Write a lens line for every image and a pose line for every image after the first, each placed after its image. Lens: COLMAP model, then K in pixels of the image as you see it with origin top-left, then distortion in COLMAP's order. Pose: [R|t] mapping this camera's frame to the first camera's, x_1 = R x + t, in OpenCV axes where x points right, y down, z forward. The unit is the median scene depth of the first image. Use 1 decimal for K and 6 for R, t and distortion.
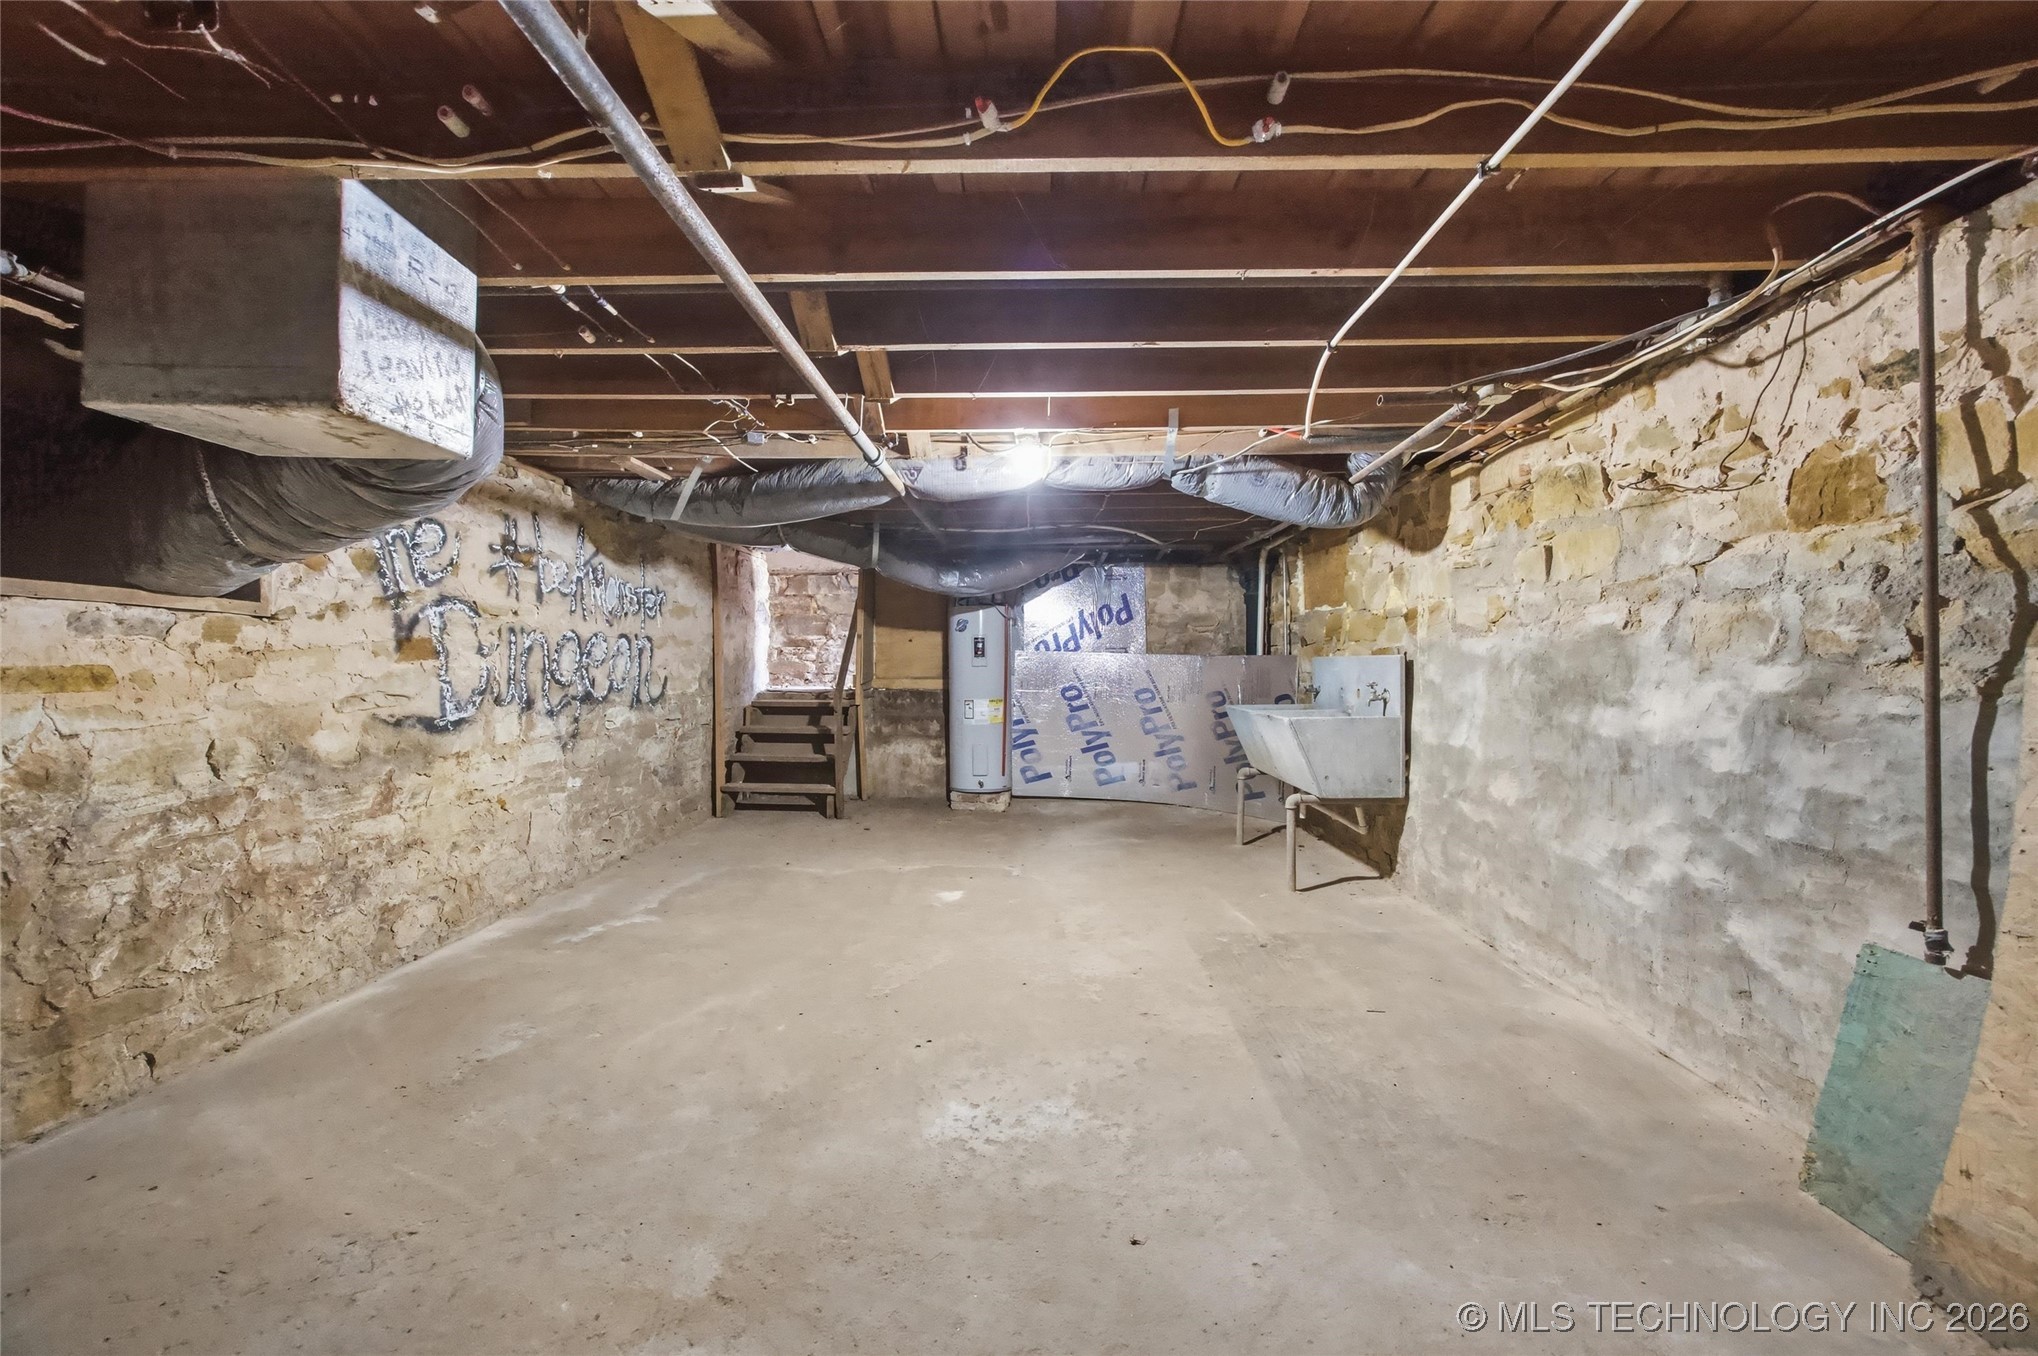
lens RADIAL K [[805.6, 0, 1023.6], [0, 805.6, 675.6], [0, 0, 1]] dist [-0.023646, 0.006694]
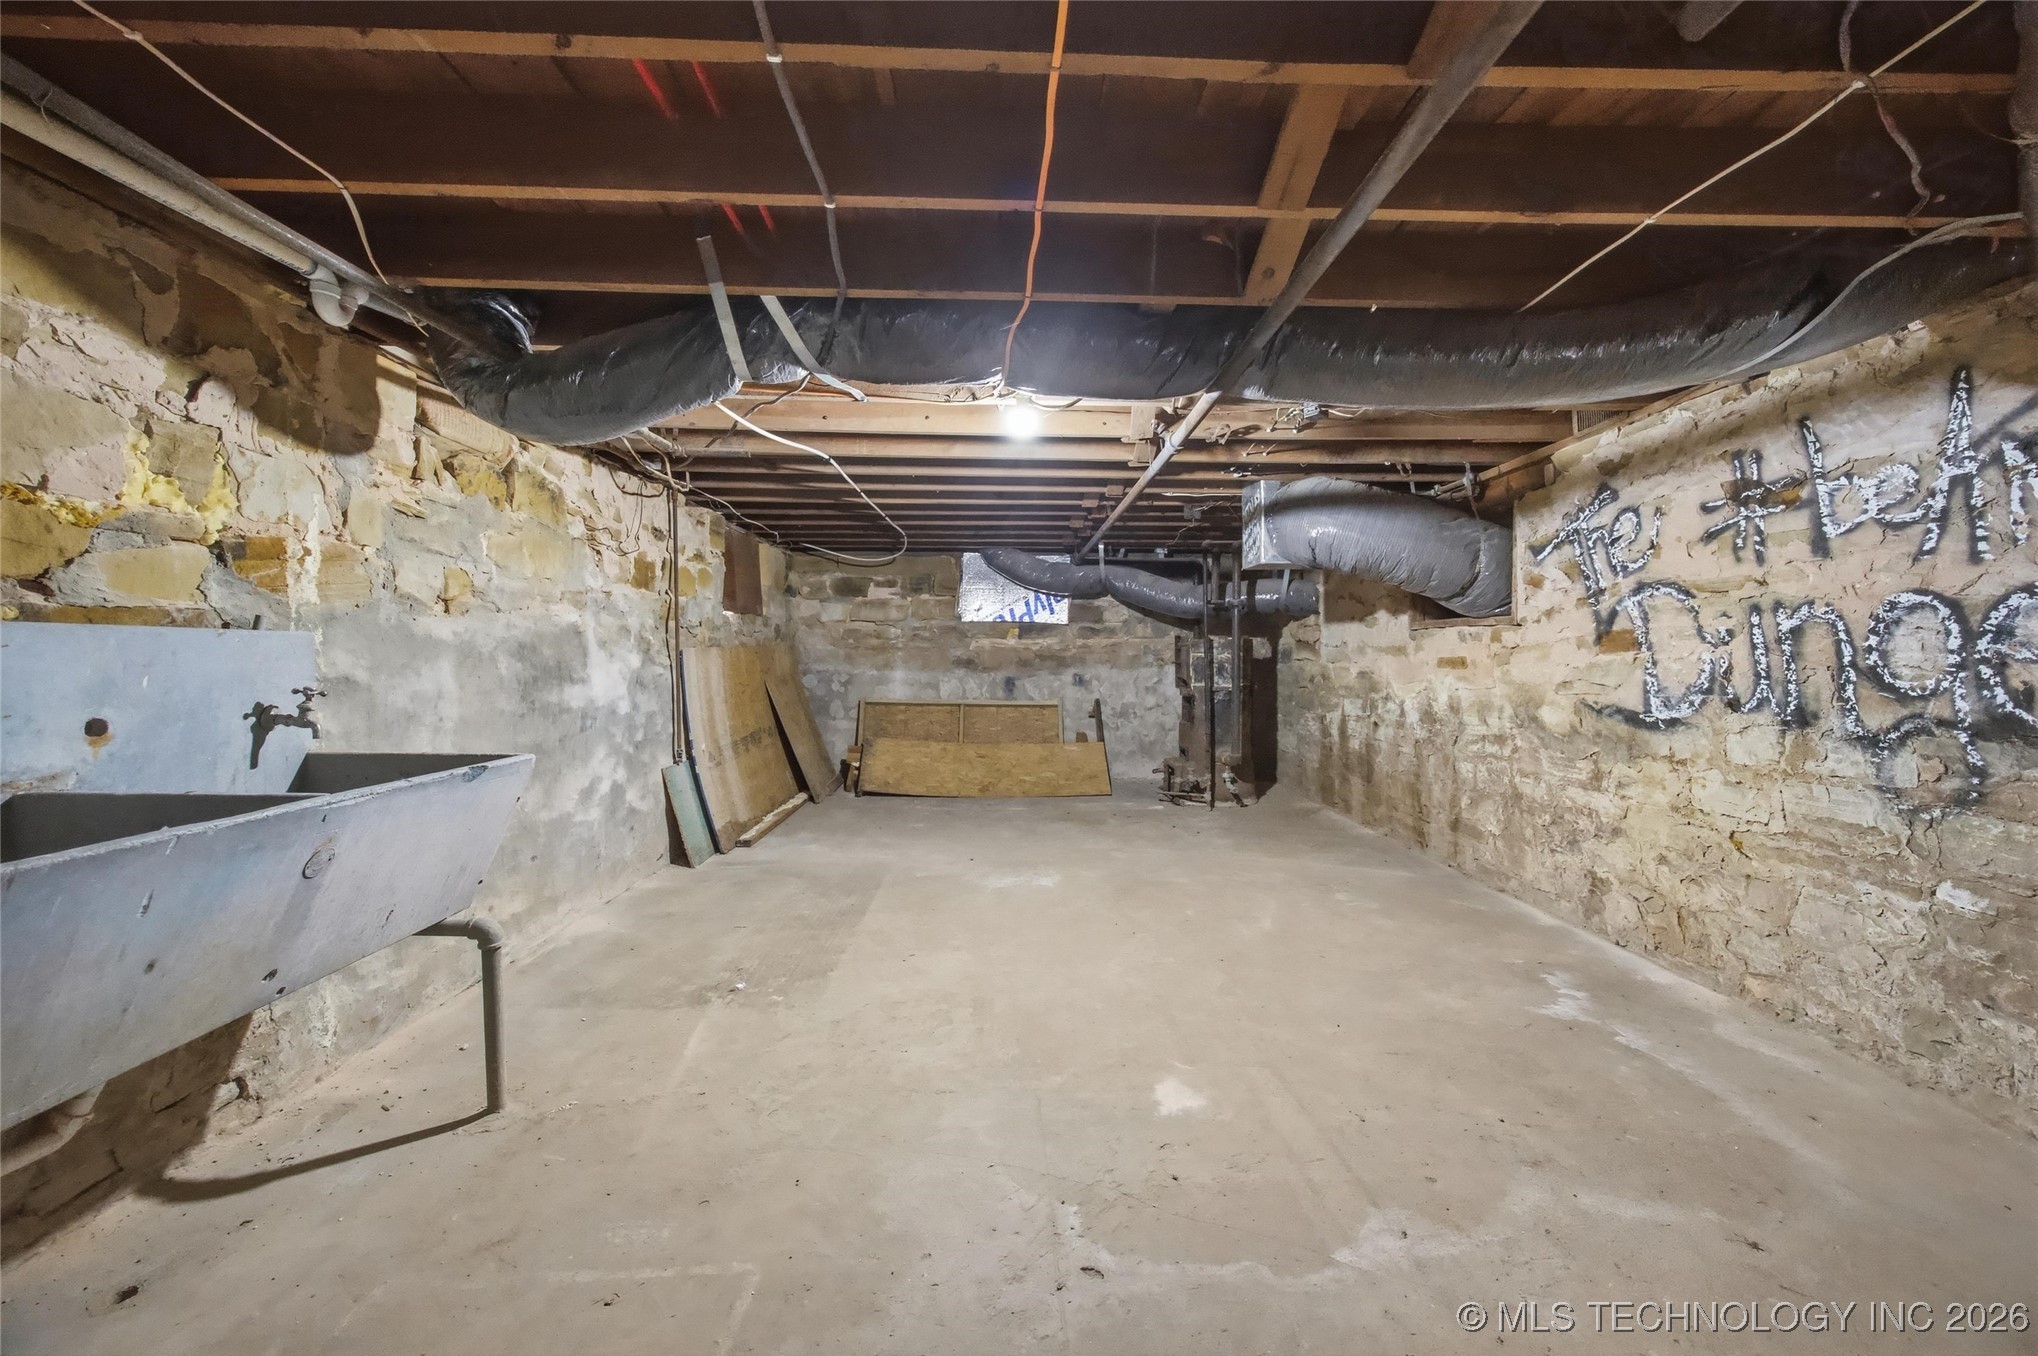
lens RADIAL K [[805.6, 0, 1028.2], [0, 805.6, 662.8], [0, 0, 1]] dist [-0.023646, 0.006694]
pose [[-0.998885, -0.003107, -0.047099, 0.038414], [-0.004119, 0.999762, 0.021402, -0.022664], [0.047021, 0.021573, -0.998661, 1.851972]]
